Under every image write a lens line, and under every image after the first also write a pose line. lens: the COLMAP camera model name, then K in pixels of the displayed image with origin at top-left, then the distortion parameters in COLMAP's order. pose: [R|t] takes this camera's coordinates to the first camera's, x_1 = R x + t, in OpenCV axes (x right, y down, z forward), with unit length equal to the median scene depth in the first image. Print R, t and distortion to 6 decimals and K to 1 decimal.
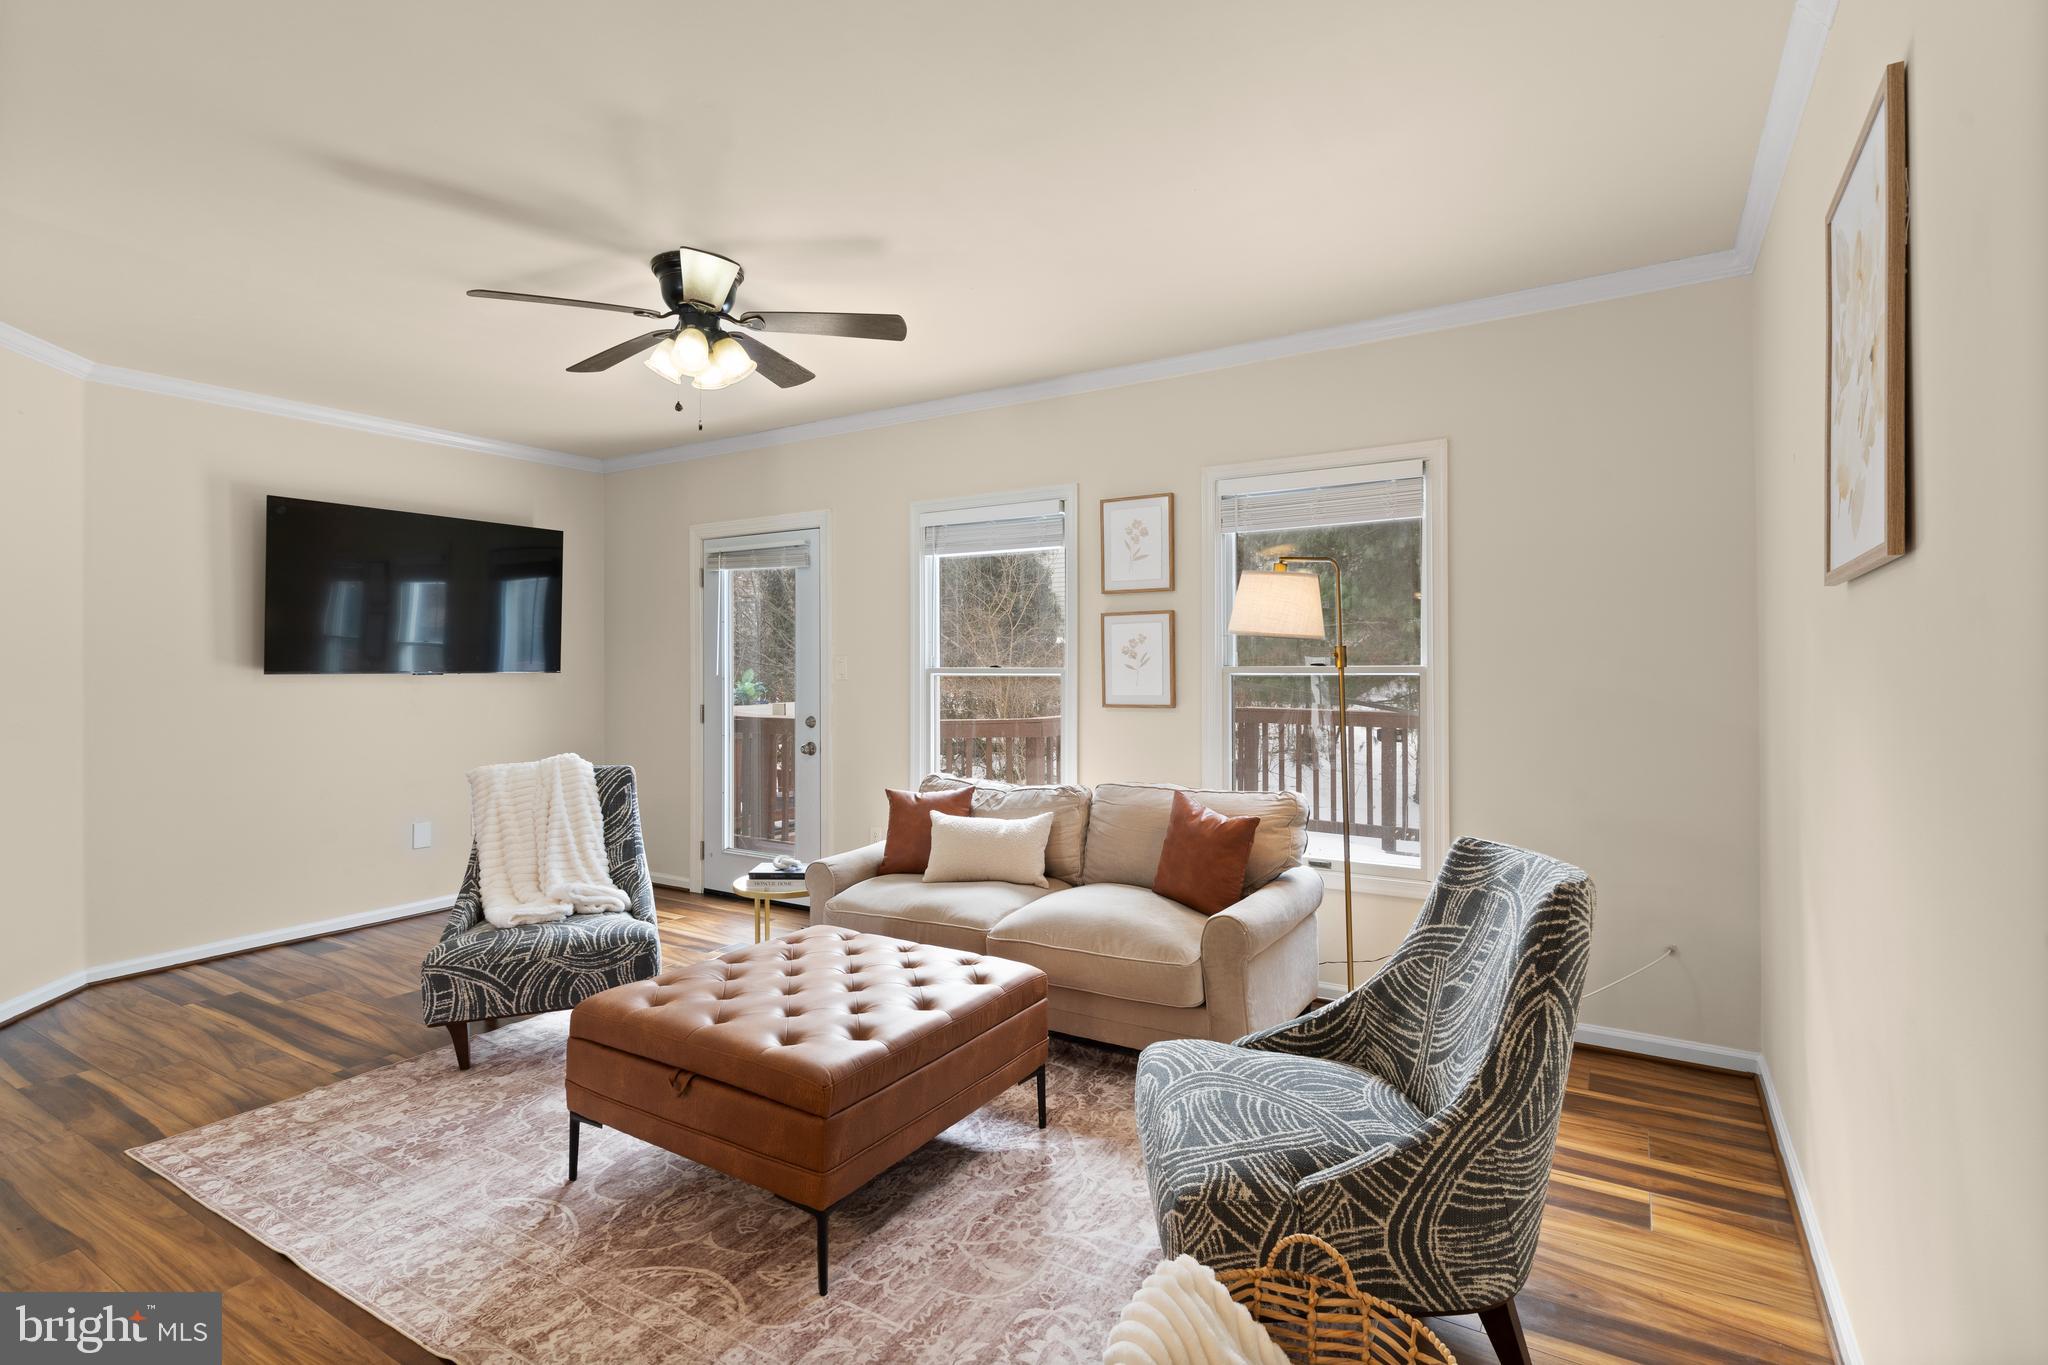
lens RADIAL K [[990.5, 0, 1030.8], [0, 990.5, 672.0], [0, 0, 1]] dist [0.003314, -0.000743]
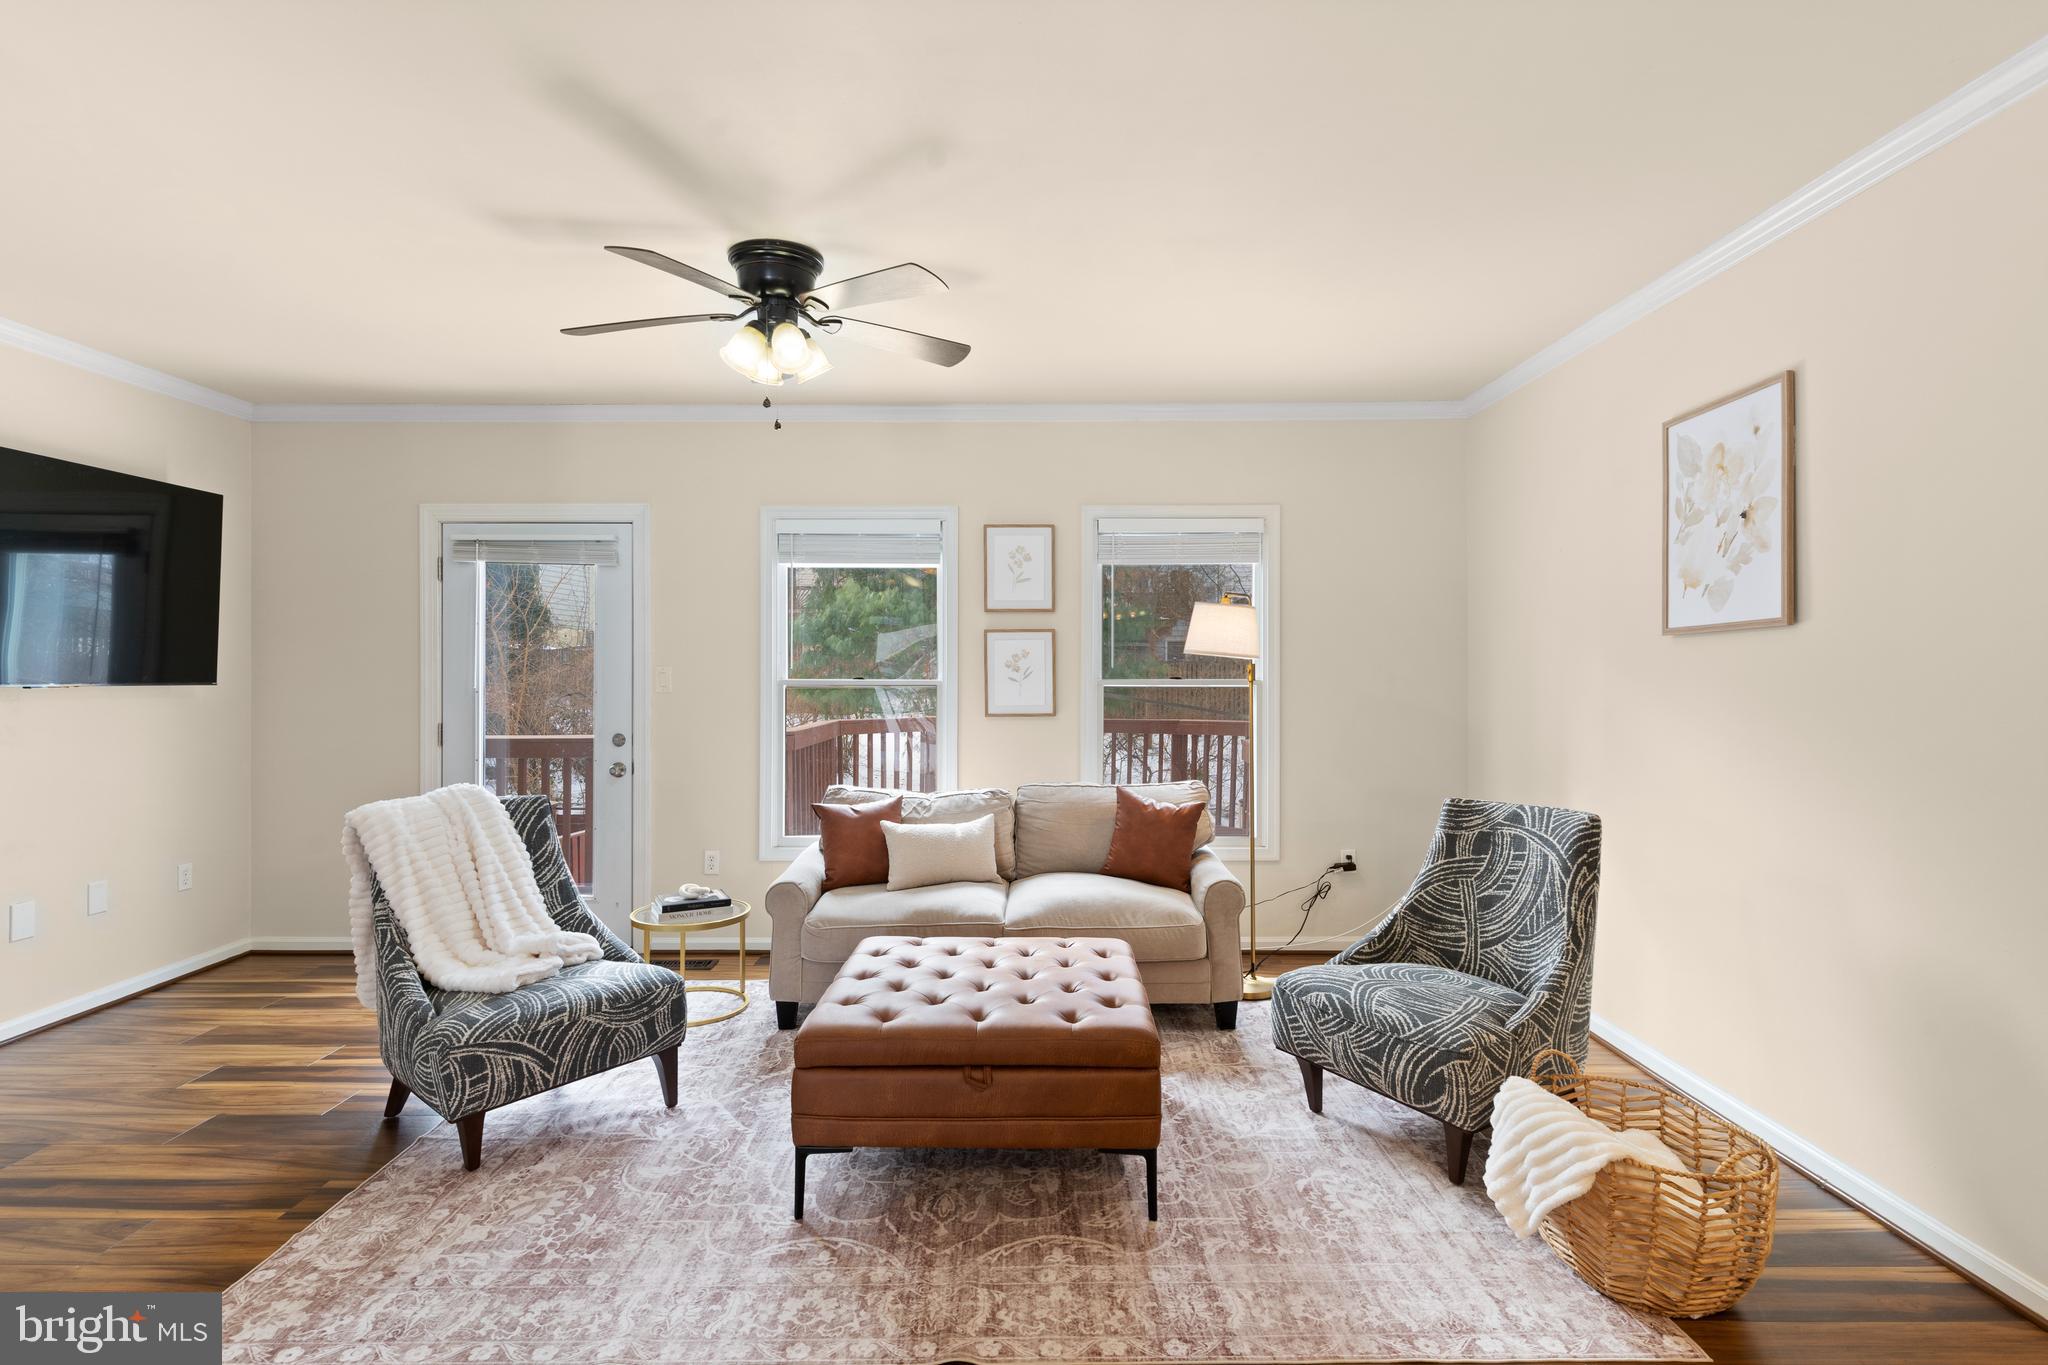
lens RADIAL K [[990.5, 0, 1077.1], [0, 990.5, 692.7], [0, 0, 1]] dist [0.003314, -0.000743]
pose [[0.847959, -0.005126, 0.530037, -0.576002], [-0.000090, 0.999952, 0.009815, -0.001746], [-0.530062, -0.008371, 0.847918, 0.042438]]
